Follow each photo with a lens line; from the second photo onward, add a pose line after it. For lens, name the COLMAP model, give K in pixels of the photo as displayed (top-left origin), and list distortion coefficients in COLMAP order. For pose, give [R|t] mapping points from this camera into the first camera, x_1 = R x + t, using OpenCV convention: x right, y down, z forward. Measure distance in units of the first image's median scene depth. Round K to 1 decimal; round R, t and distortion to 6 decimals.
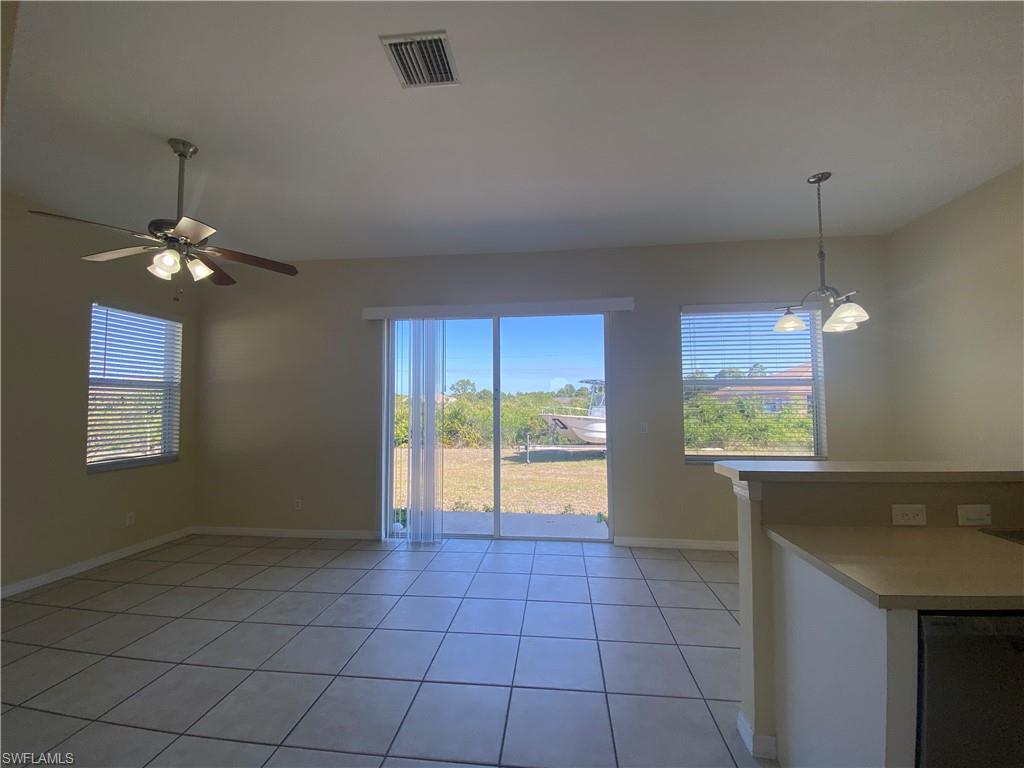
lens RADIAL K [[412.5, 0, 519.1], [0, 412.5, 384.4], [0, 0, 1]] dist [0.012572, -0.019715]
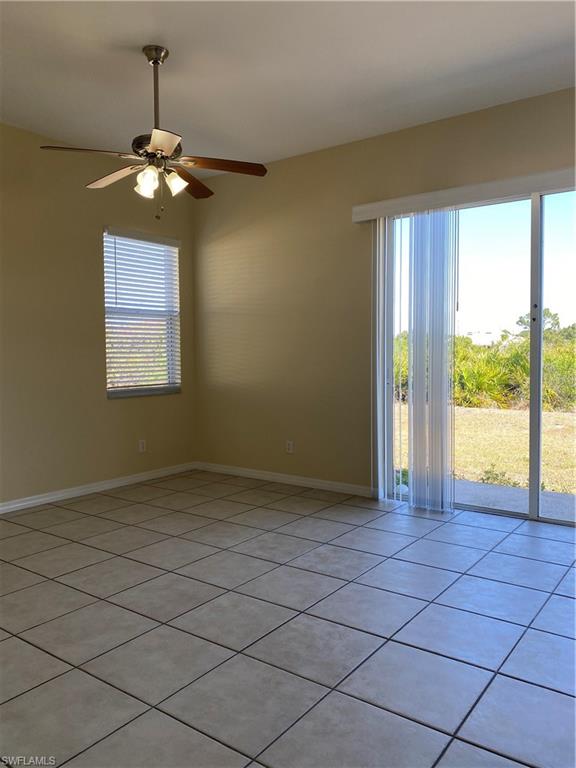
lens RADIAL K [[591.6, 0, 289.1], [0, 591.6, 376.4], [0, 0, 1]] dist [0.004249, -0.000284]
pose [[0.858697, 0.023209, -0.511957, 0.113814], [0.025533, 0.995796, 0.087969, 0.037513], [0.511846, -0.088611, 0.854495, -0.056357]]
